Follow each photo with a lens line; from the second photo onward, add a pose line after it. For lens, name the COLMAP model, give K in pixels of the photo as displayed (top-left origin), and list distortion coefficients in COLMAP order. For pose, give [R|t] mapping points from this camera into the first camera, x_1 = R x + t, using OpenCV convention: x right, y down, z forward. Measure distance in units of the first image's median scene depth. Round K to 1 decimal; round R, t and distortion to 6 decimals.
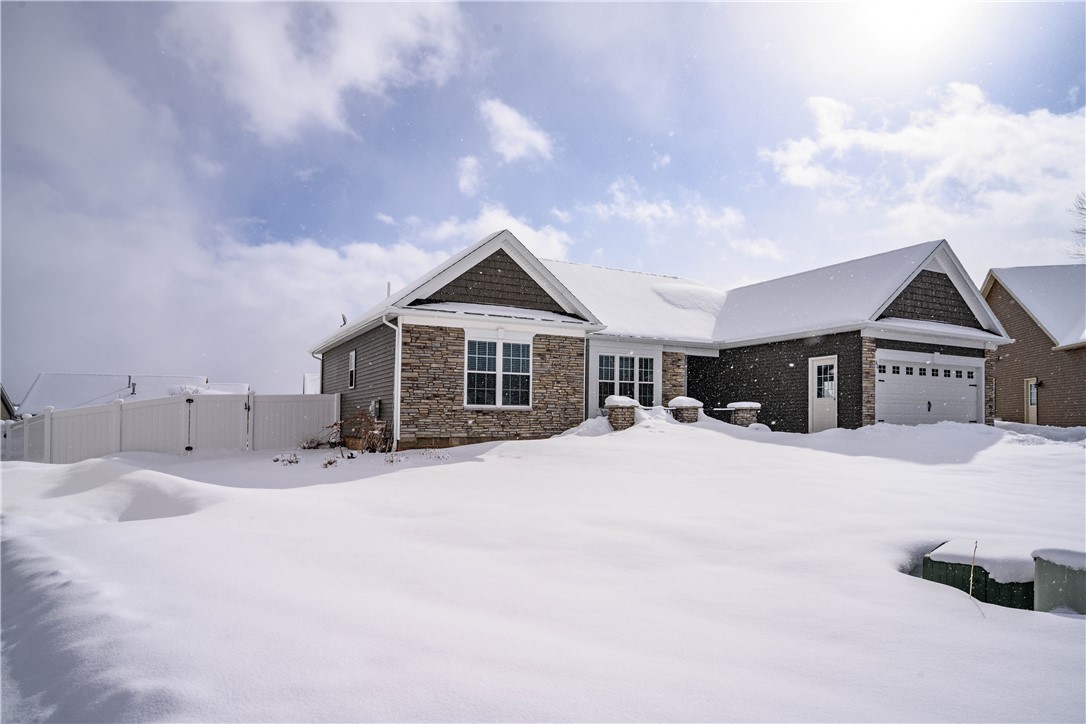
lens RADIAL K [[652.6, 0, 543.0], [0, 652.6, 362.0], [0, 0, 1]] dist [0.003217, 0.000784]
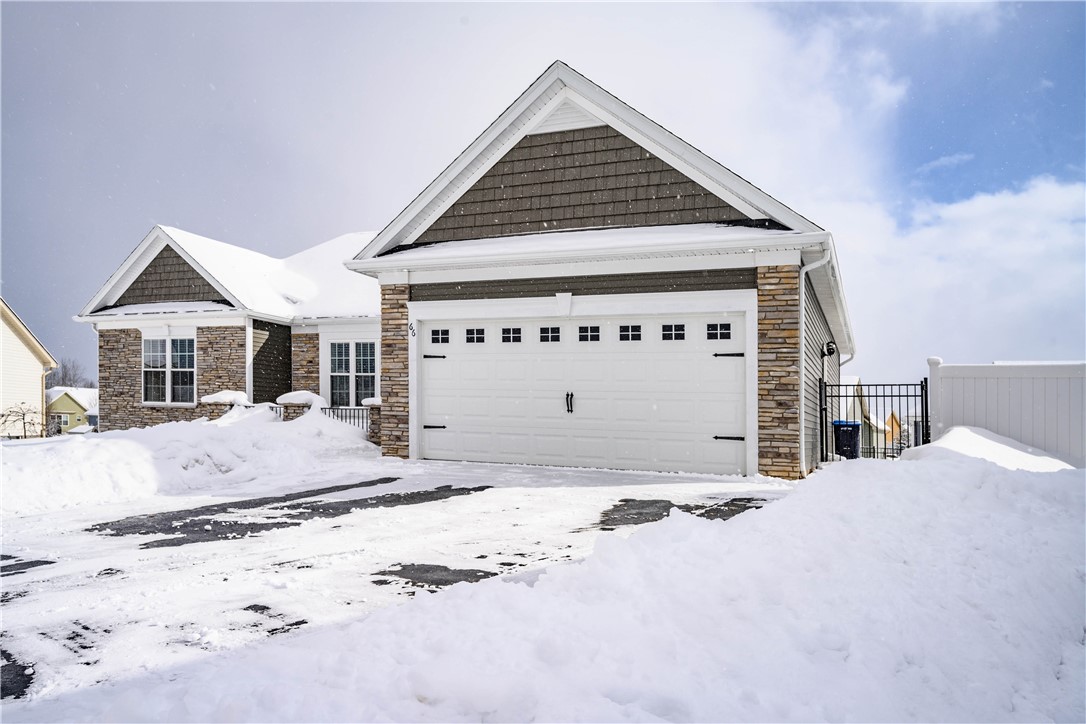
lens RADIAL K [[758.0, 0, 543.0], [0, 758.0, 362.0], [0, 0, 1]] dist [0.000964, 0.000585]
pose [[0.621211, -0.045952, -0.782295, 1.165515], [0.043944, 0.998751, -0.023771, 0.056210], [0.782410, -0.019610, 0.622454, 0.711344]]
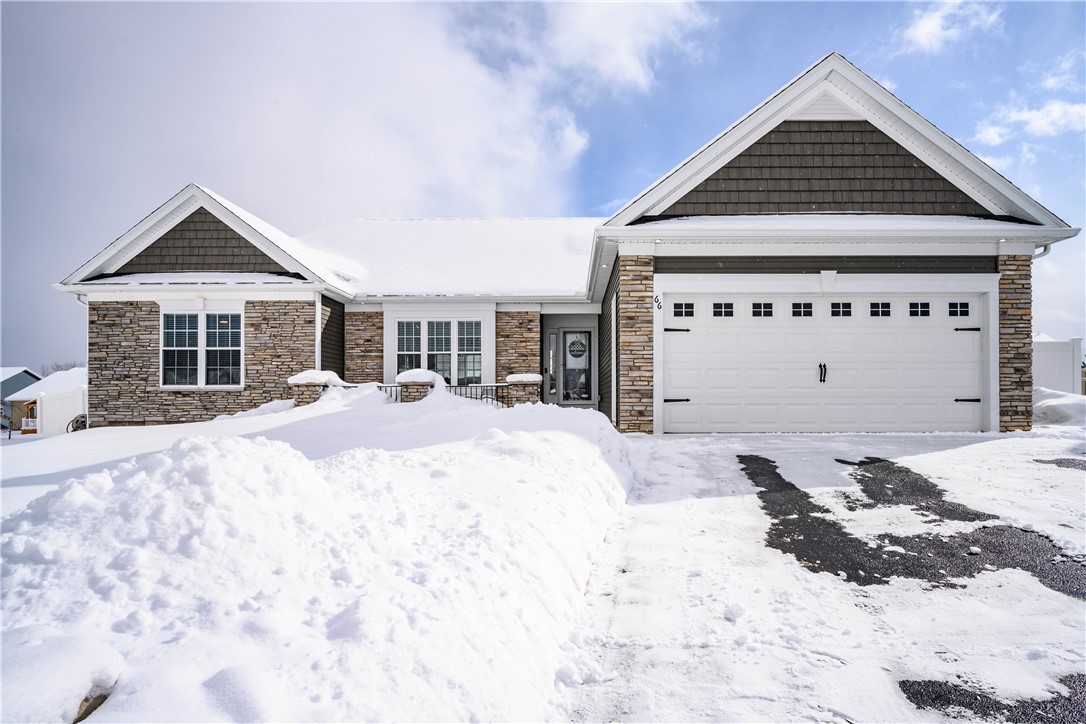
lens RADIAL K [[555.6, 0, 573.6], [0, 555.6, 341.5], [0, 0, 1]] dist [-0.001376, -0.000489]
pose [[0.875366, -0.053478, -0.480494, 0.715083], [0.049525, 0.998554, -0.020912, 0.046794], [0.480917, -0.005490, 0.876749, 0.572297]]
